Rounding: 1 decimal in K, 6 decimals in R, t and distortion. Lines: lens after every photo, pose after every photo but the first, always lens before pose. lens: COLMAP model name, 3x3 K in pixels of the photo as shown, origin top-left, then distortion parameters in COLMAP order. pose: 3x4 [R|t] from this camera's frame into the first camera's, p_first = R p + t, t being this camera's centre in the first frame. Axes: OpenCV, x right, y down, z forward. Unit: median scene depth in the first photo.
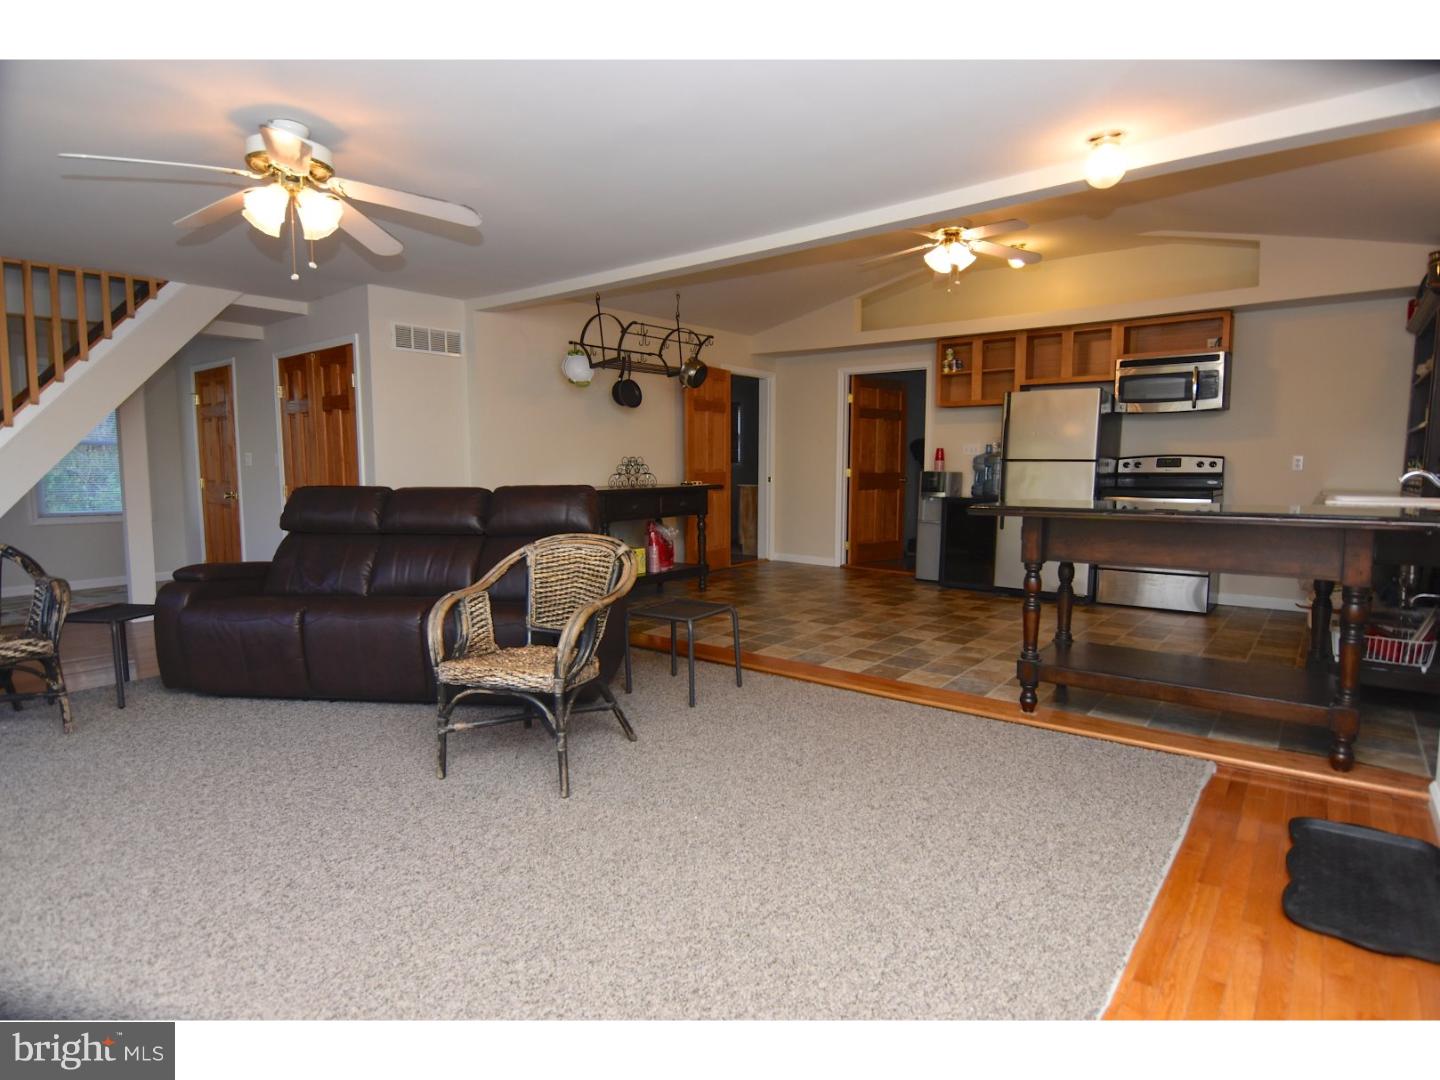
lens RADIAL K [[781.5, 0, 720.0], [0, 781.5, 540.0], [0, 0, 1]] dist [0.007205, -0.021267]
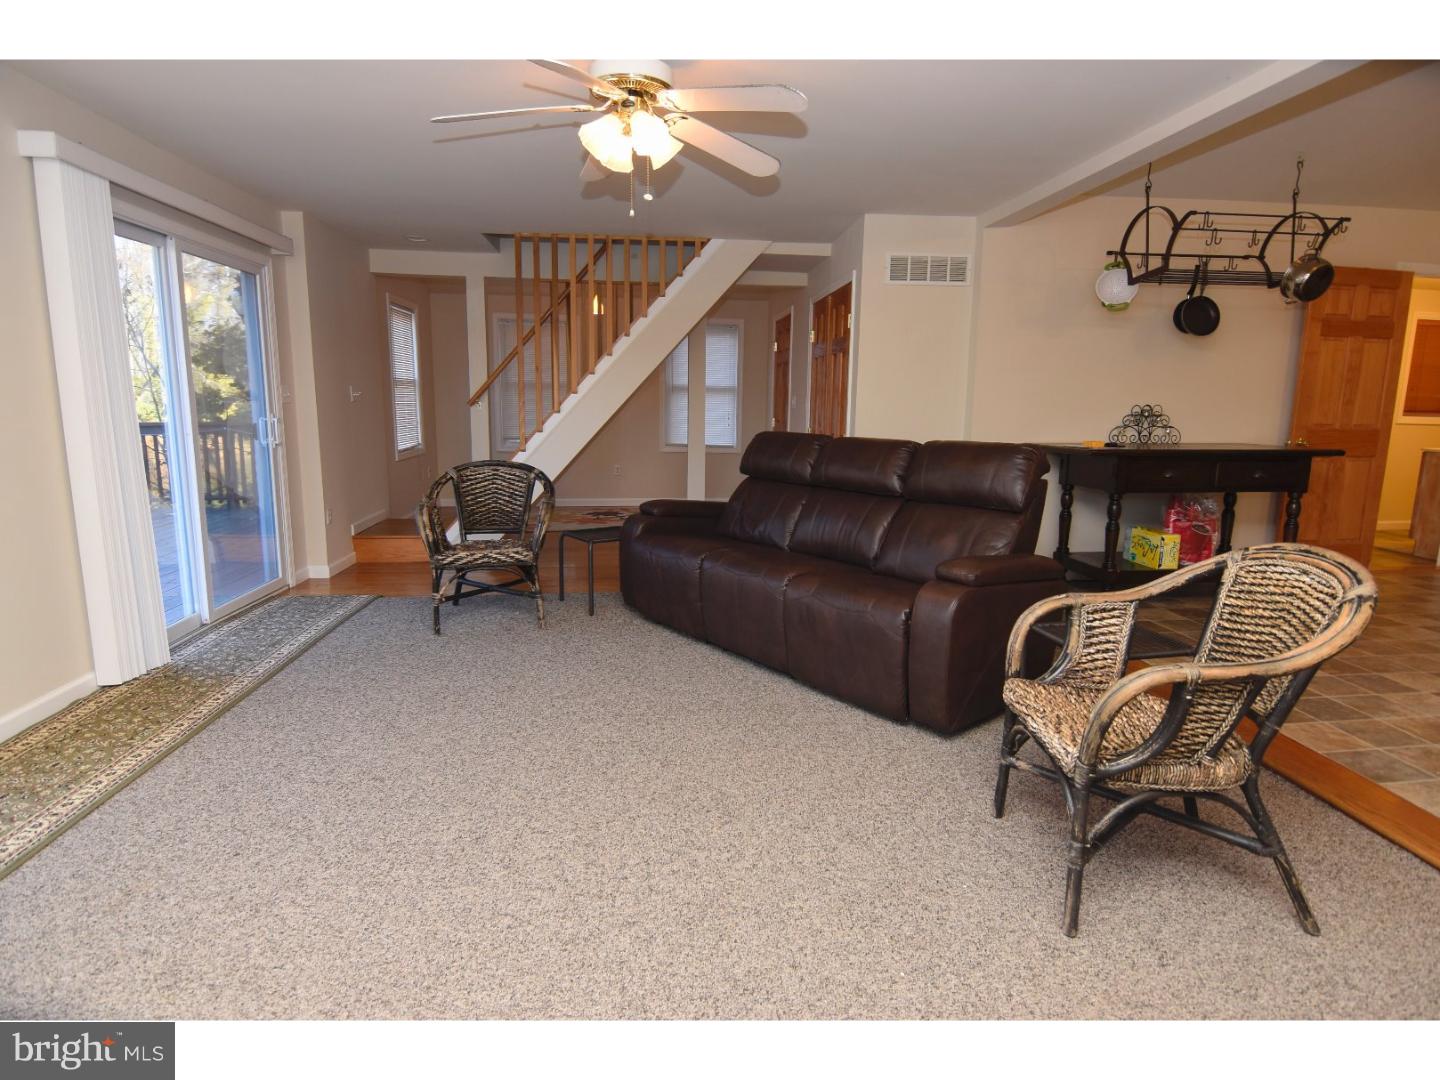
lens RADIAL K [[781.5, 0, 720.0], [0, 781.5, 540.0], [0, 0, 1]] dist [0.007205, -0.021267]
pose [[0.700125, 0.135021, -0.701138, 0.114502], [-0.082133, 0.990669, 0.108762, -0.026269], [0.709281, -0.018560, 0.704682, 0.185794]]
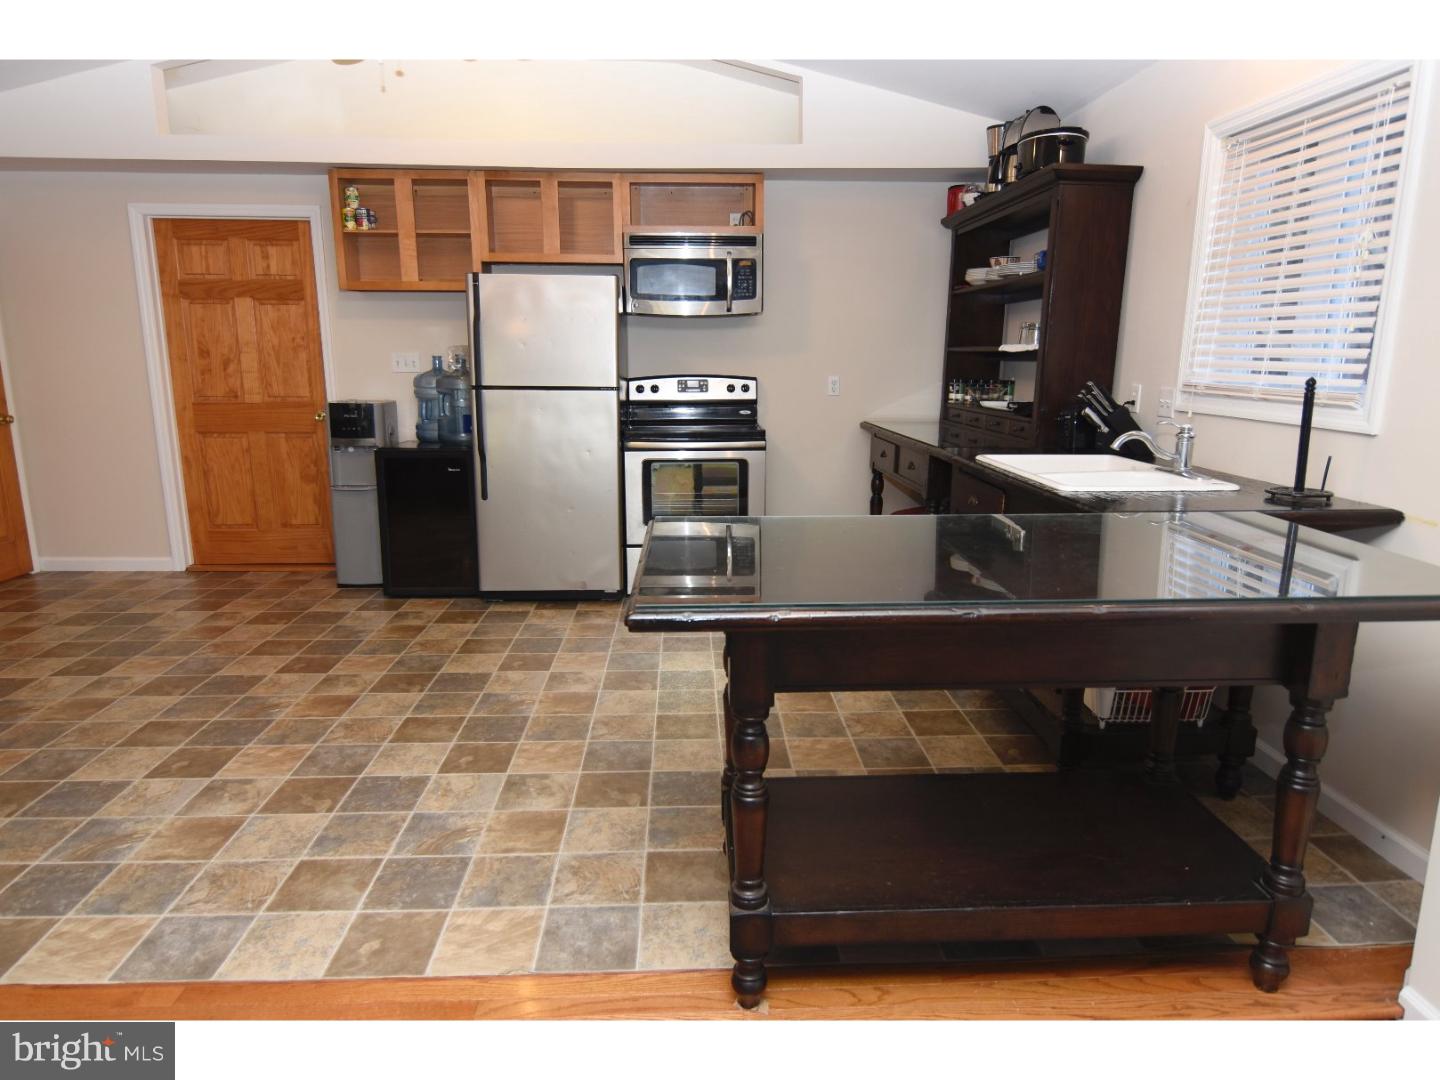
lens RADIAL K [[894.4, 0, 720.0], [0, 894.4, 540.0], [0, 0, 1]] dist [0.001769, -0.005168]
pose [[0.752638, -0.137731, 0.643868, 0.042644], [0.060161, 0.988172, 0.141057, -0.074293], [-0.655680, -0.067429, 0.752022, 0.357930]]
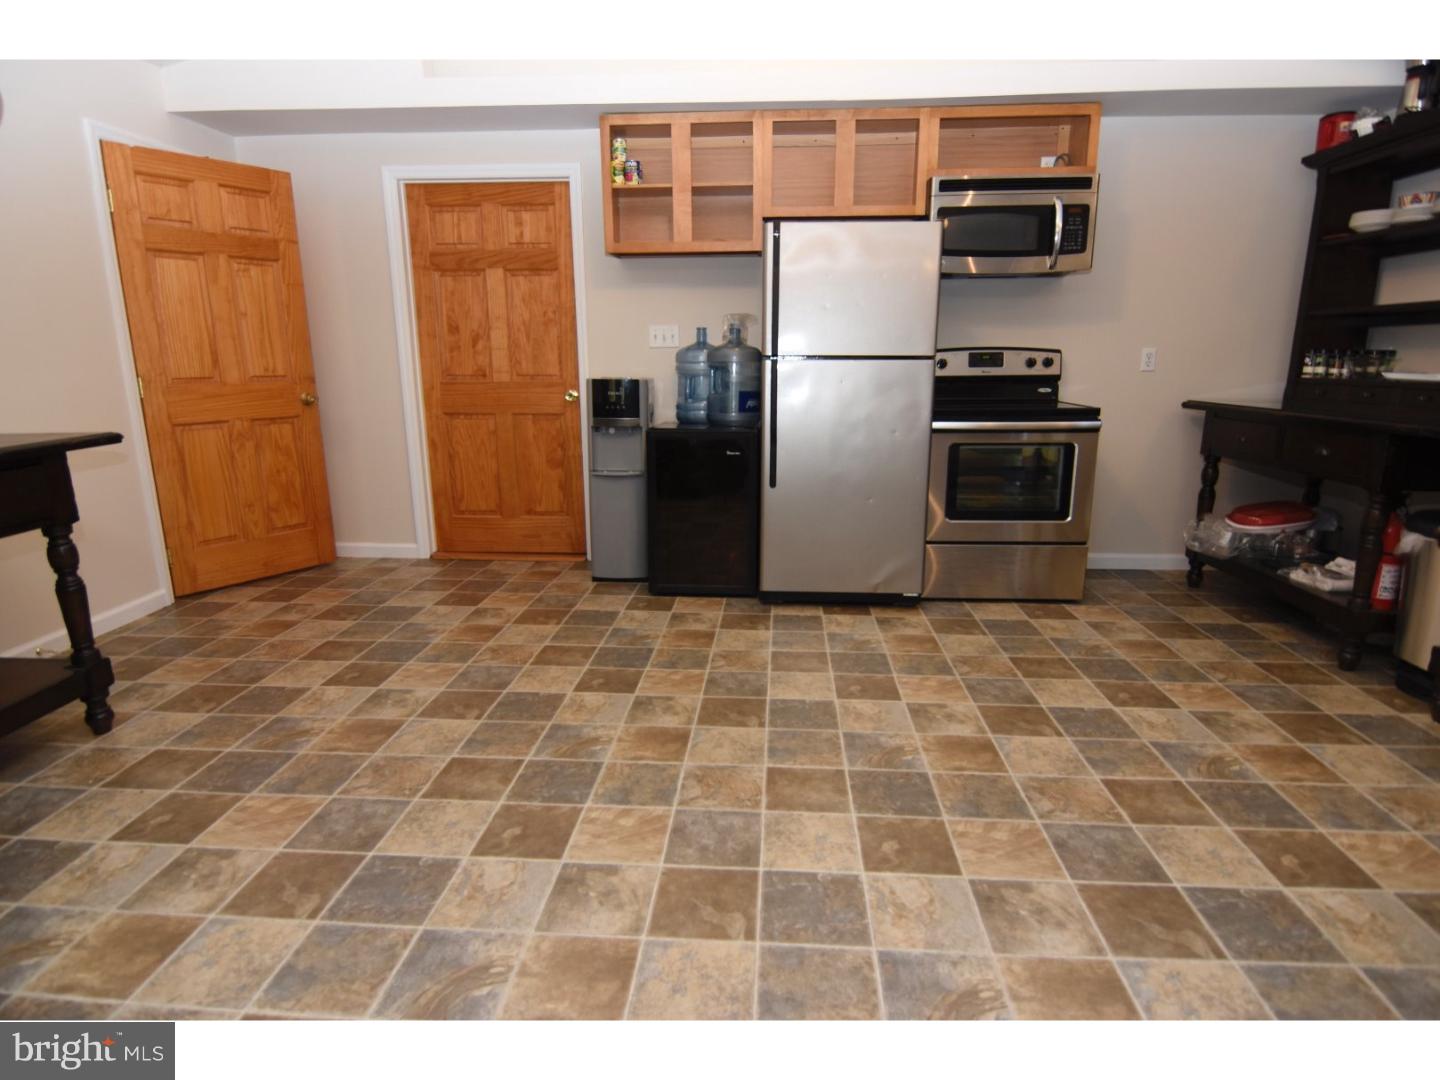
lens RADIAL K [[781.5, 0, 720.0], [0, 781.5, 540.0], [0, 0, 1]] dist [0.007205, -0.021267]
pose [[0.821096, -0.135041, 0.554586, 0.027330], [0.059533, 0.986573, 0.152087, -0.065183], [-0.567677, -0.091862, 0.818110, 0.599121]]
